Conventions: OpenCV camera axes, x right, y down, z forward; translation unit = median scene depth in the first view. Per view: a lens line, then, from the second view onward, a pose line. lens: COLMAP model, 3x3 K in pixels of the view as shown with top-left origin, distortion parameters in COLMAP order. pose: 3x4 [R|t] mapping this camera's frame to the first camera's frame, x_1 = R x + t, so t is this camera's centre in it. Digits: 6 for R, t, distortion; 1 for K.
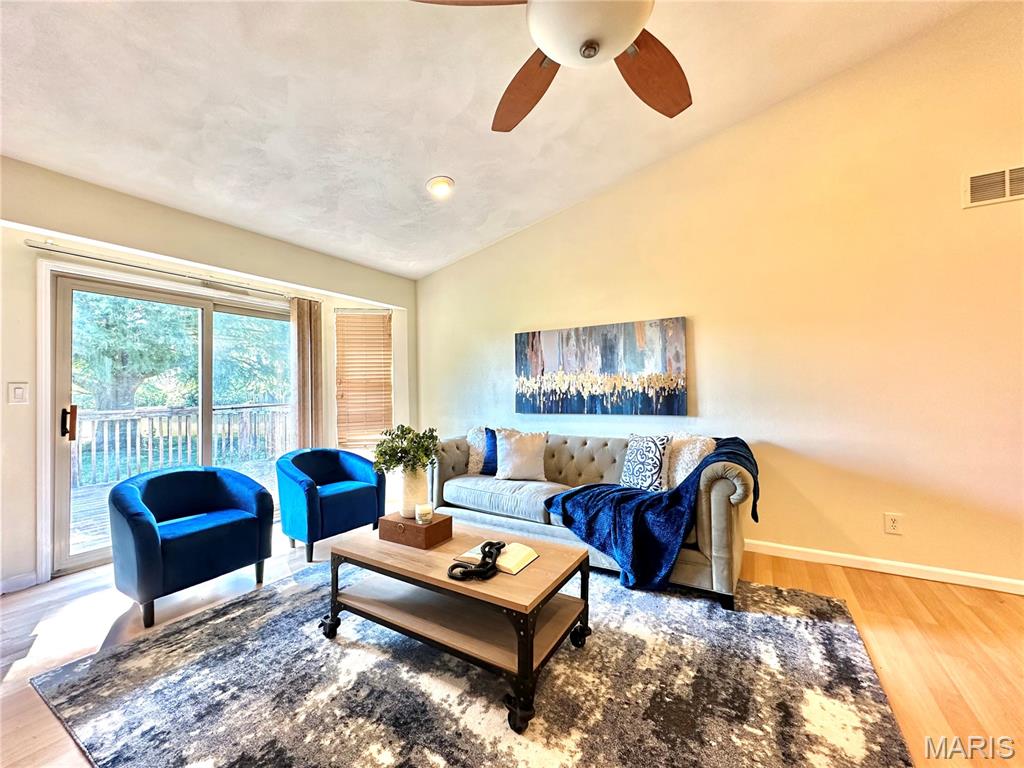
lens RADIAL K [[407.0, 0, 512.4], [0, 407.0, 384.1], [0, 0, 1]] dist [-0.003096, 0.001082]
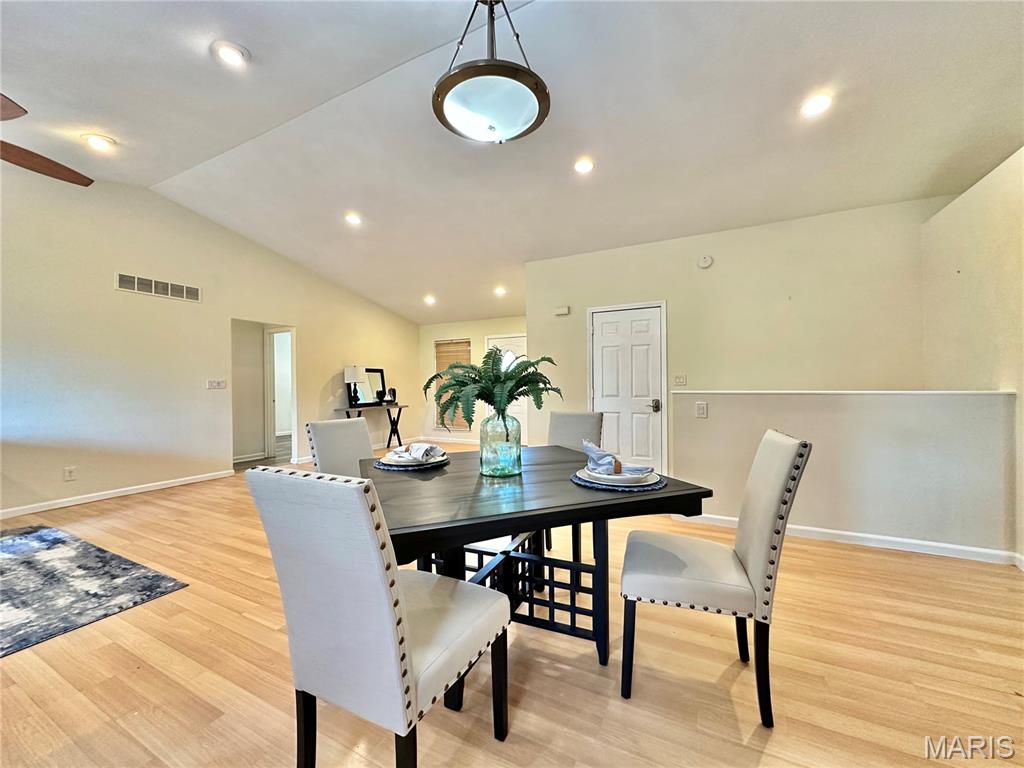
lens RADIAL K [[407.0, 0, 512.9], [0, 407.0, 384.7], [0, 0, 1]] dist [-0.003096, 0.001082]
pose [[-0.067193, 0.015094, 0.997626, -0.883886], [-0.003302, 0.999877, -0.015350, 0.015905], [-0.997735, -0.004326, -0.067135, -0.713463]]
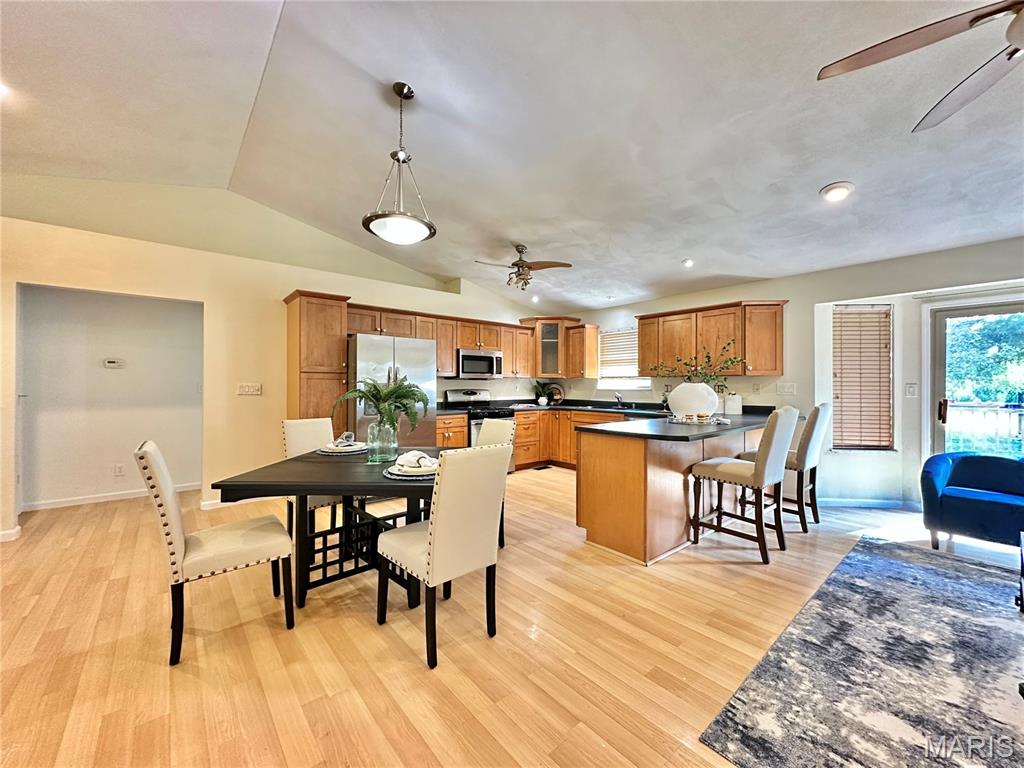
lens RADIAL K [[407.0, 0, 512.0], [0, 407.0, 384.8], [0, 0, 1]] dist [-0.003096, 0.001082]
pose [[-0.322127, 0.013394, -0.946602, 0.976465], [0.014537, 0.999852, 0.009200, -0.043597], [0.946585, -0.010798, -0.322274, 0.008627]]
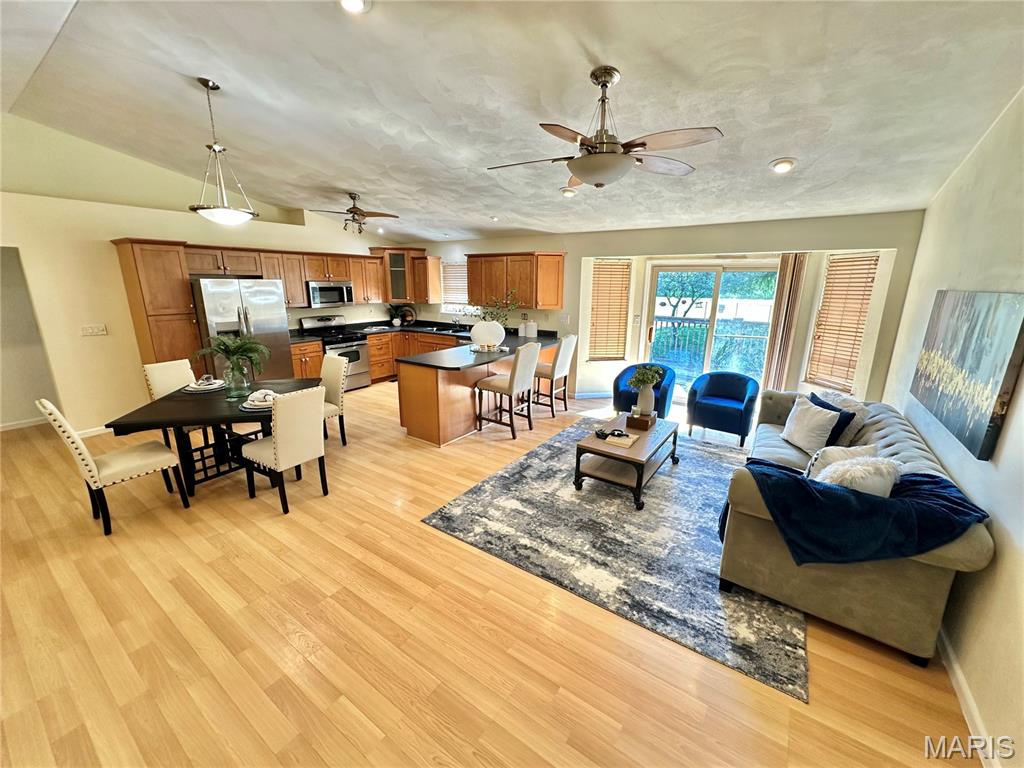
lens RADIAL K [[407.0, 0, 511.7], [0, 407.0, 384.2], [0, 0, 1]] dist [-0.003096, 0.001082]
pose [[-0.065275, 0.259595, -0.963509, 1.484431], [0.007615, 0.965670, 0.259661, -0.283678], [0.997838, 0.009612, -0.065011, 0.478619]]
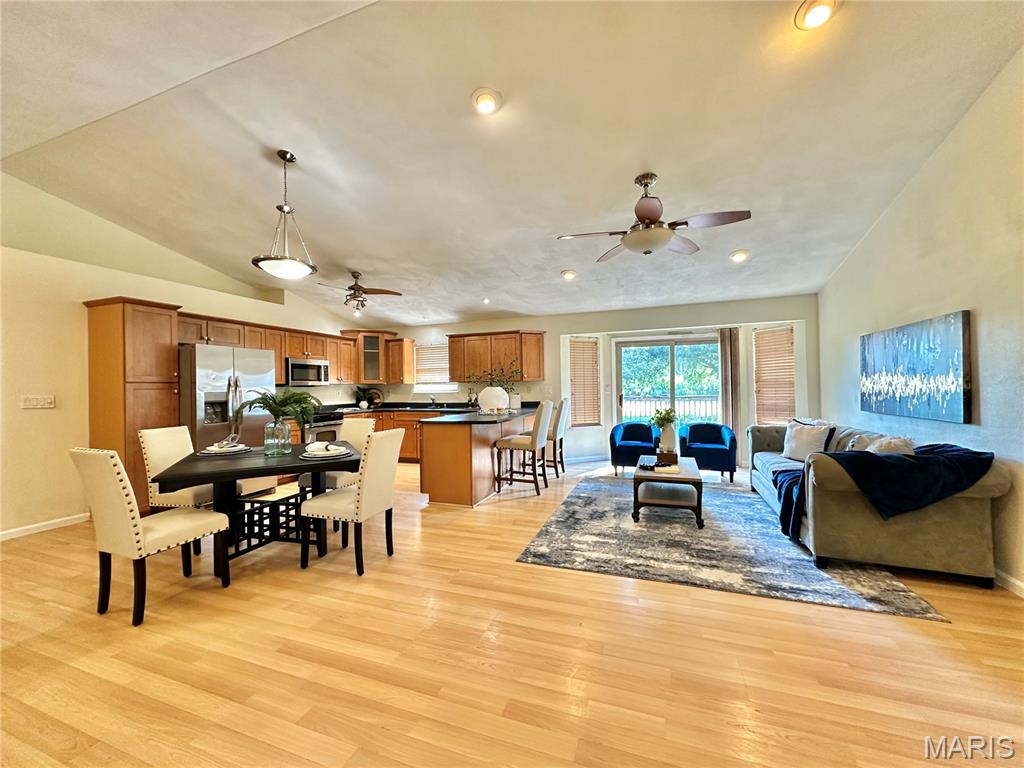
lens RADIAL K [[407.0, 0, 511.7], [0, 407.0, 384.4], [0, 0, 1]] dist [-0.003096, 0.001082]
pose [[0.184012, 0.004953, -0.982912, 1.588510], [0.026989, 0.999585, 0.010090, -0.061629], [0.982553, -0.028385, 0.183802, -0.168129]]
